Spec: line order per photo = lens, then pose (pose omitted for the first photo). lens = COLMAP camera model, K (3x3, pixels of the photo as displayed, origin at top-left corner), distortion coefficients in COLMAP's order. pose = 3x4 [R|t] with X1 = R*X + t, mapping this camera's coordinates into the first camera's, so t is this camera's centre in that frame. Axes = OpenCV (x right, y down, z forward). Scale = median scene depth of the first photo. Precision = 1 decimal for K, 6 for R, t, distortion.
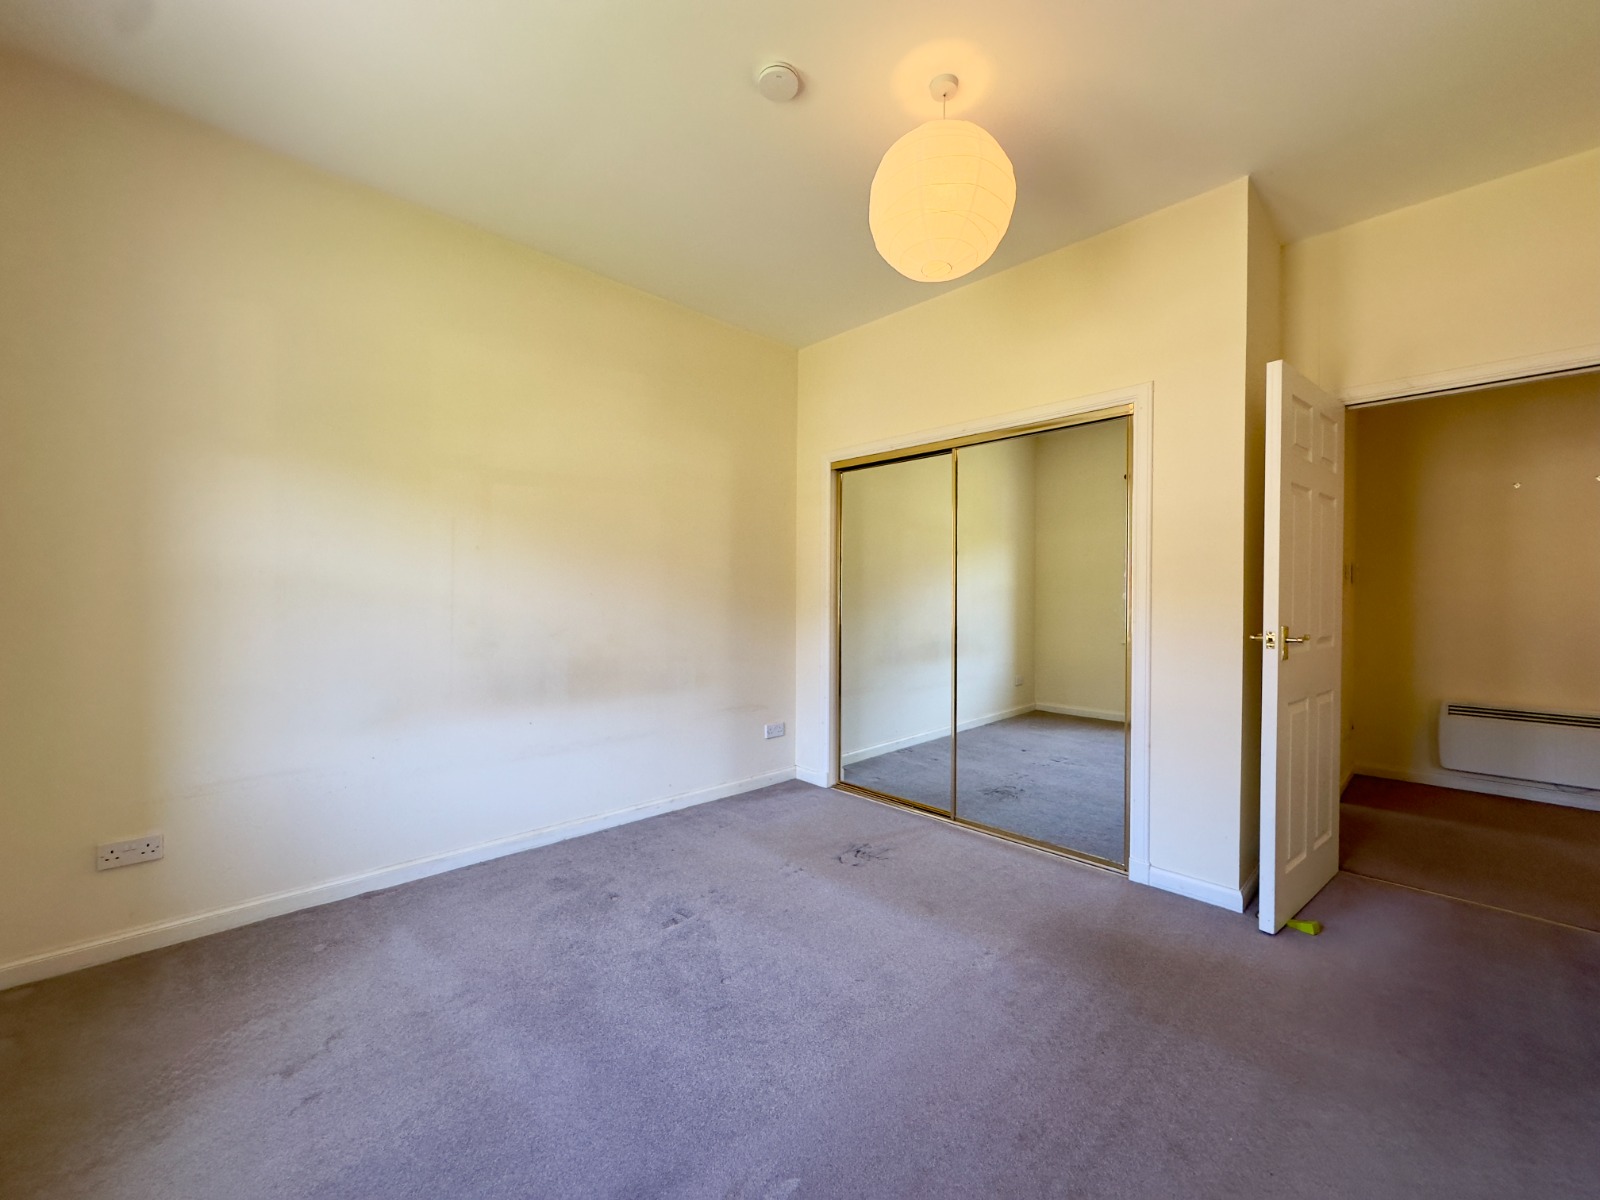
lens RADIAL K [[636.0, 0, 798.1], [0, 636.0, 599.8], [0, 0, 1]] dist [-0.002036, 0.000338]
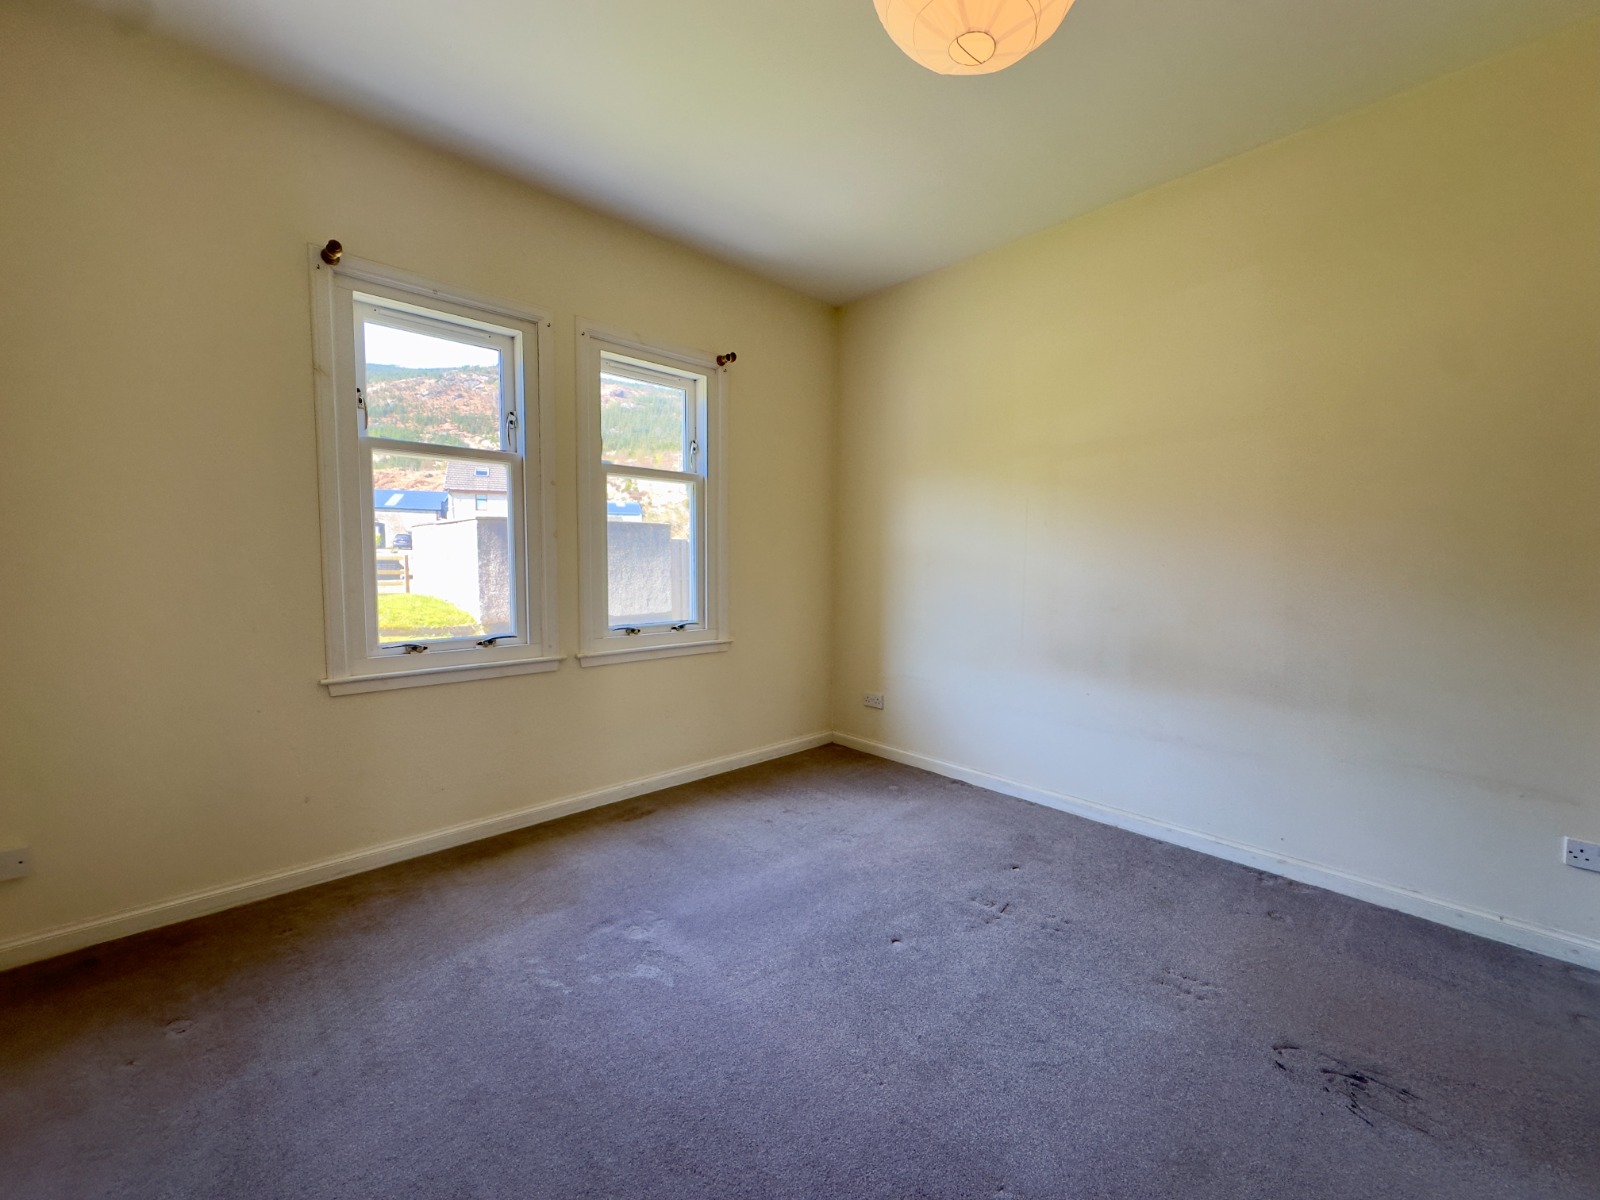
lens RADIAL K [[663.4, 0, 817.5], [0, 663.4, 614.3], [0, 0, 1]] dist [0.000728, 0.000294]
pose [[-0.018841, 0.078821, -0.996711, 0.713159], [-0.010125, 0.996822, 0.079021, -0.011444], [0.999771, 0.011580, -0.017983, 0.683329]]
